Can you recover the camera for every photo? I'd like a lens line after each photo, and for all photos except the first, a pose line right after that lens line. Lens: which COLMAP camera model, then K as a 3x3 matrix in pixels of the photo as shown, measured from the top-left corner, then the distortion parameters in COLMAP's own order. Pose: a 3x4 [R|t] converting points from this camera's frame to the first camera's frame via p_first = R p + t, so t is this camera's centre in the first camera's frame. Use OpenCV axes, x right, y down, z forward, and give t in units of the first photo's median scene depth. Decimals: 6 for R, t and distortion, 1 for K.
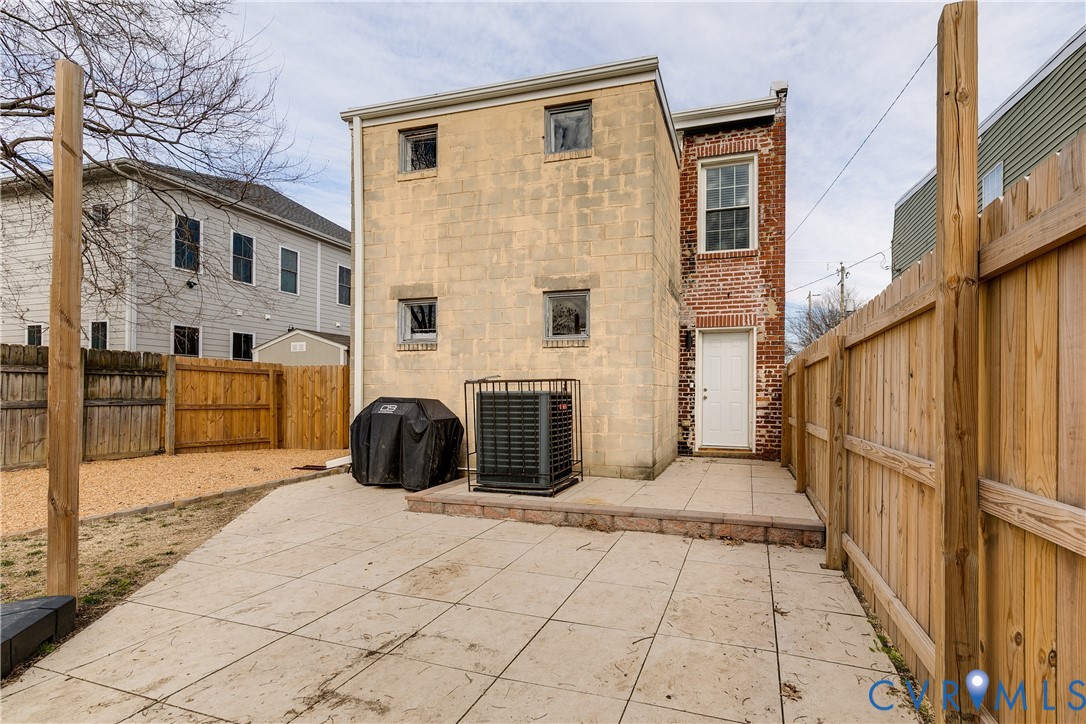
lens RADIAL K [[500.6, 0, 579.2], [0, 500.6, 368.8], [0, 0, 1]] dist [0.002713, 0.000138]
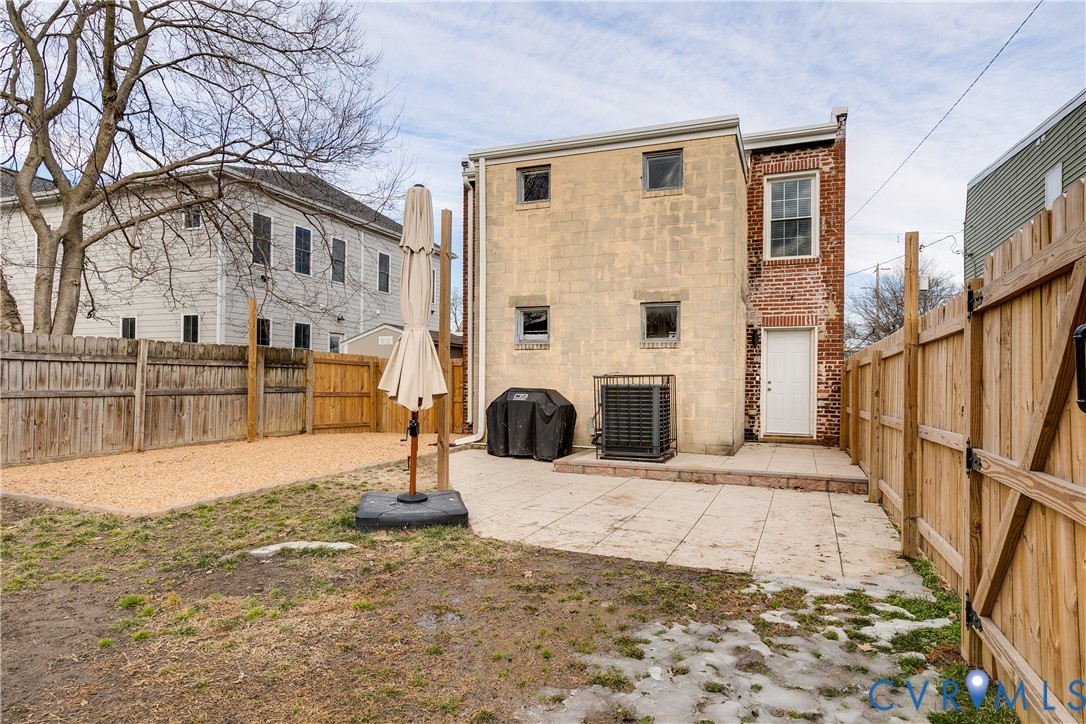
lens RADIAL K [[611.0, 0, 543.6], [0, 611.0, 354.5], [0, 0, 1]] dist [-0.001146, 0.000225]
pose [[0.997366, 0.003125, -0.072464, -0.191449], [-0.002815, 0.999986, 0.004383, -0.031259], [0.072477, -0.004168, 0.997361, -0.491570]]
